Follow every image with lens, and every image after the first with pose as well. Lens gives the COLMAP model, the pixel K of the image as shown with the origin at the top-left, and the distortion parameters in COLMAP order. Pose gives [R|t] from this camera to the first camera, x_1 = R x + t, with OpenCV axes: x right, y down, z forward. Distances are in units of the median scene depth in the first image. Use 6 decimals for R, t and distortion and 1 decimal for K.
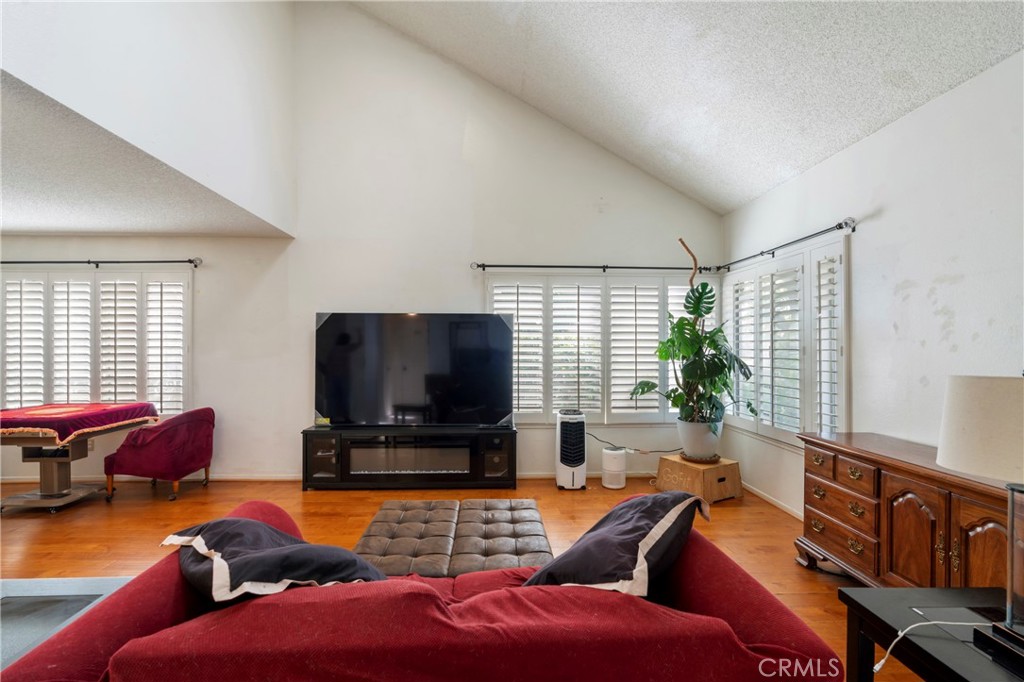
lens RADIAL K [[458.0, 0, 511.1], [0, 458.0, 346.3], [0, 0, 1]] dist [-0.001233, 0.001120]
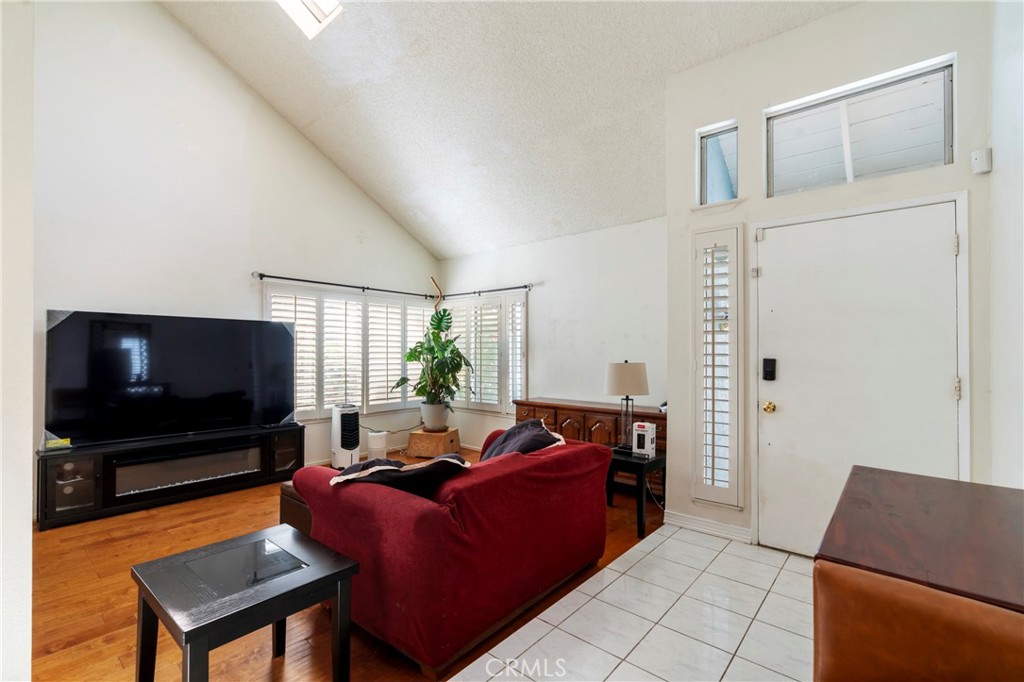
lens RADIAL K [[458.0, 0, 513.0], [0, 458.0, 344.6], [0, 0, 1]] dist [-0.001233, 0.001120]
pose [[0.680817, 0.011224, 0.732367, -0.436016], [-0.001980, 0.999907, -0.013483, -0.002959], [-0.732451, 0.007730, 0.680776, -0.143076]]
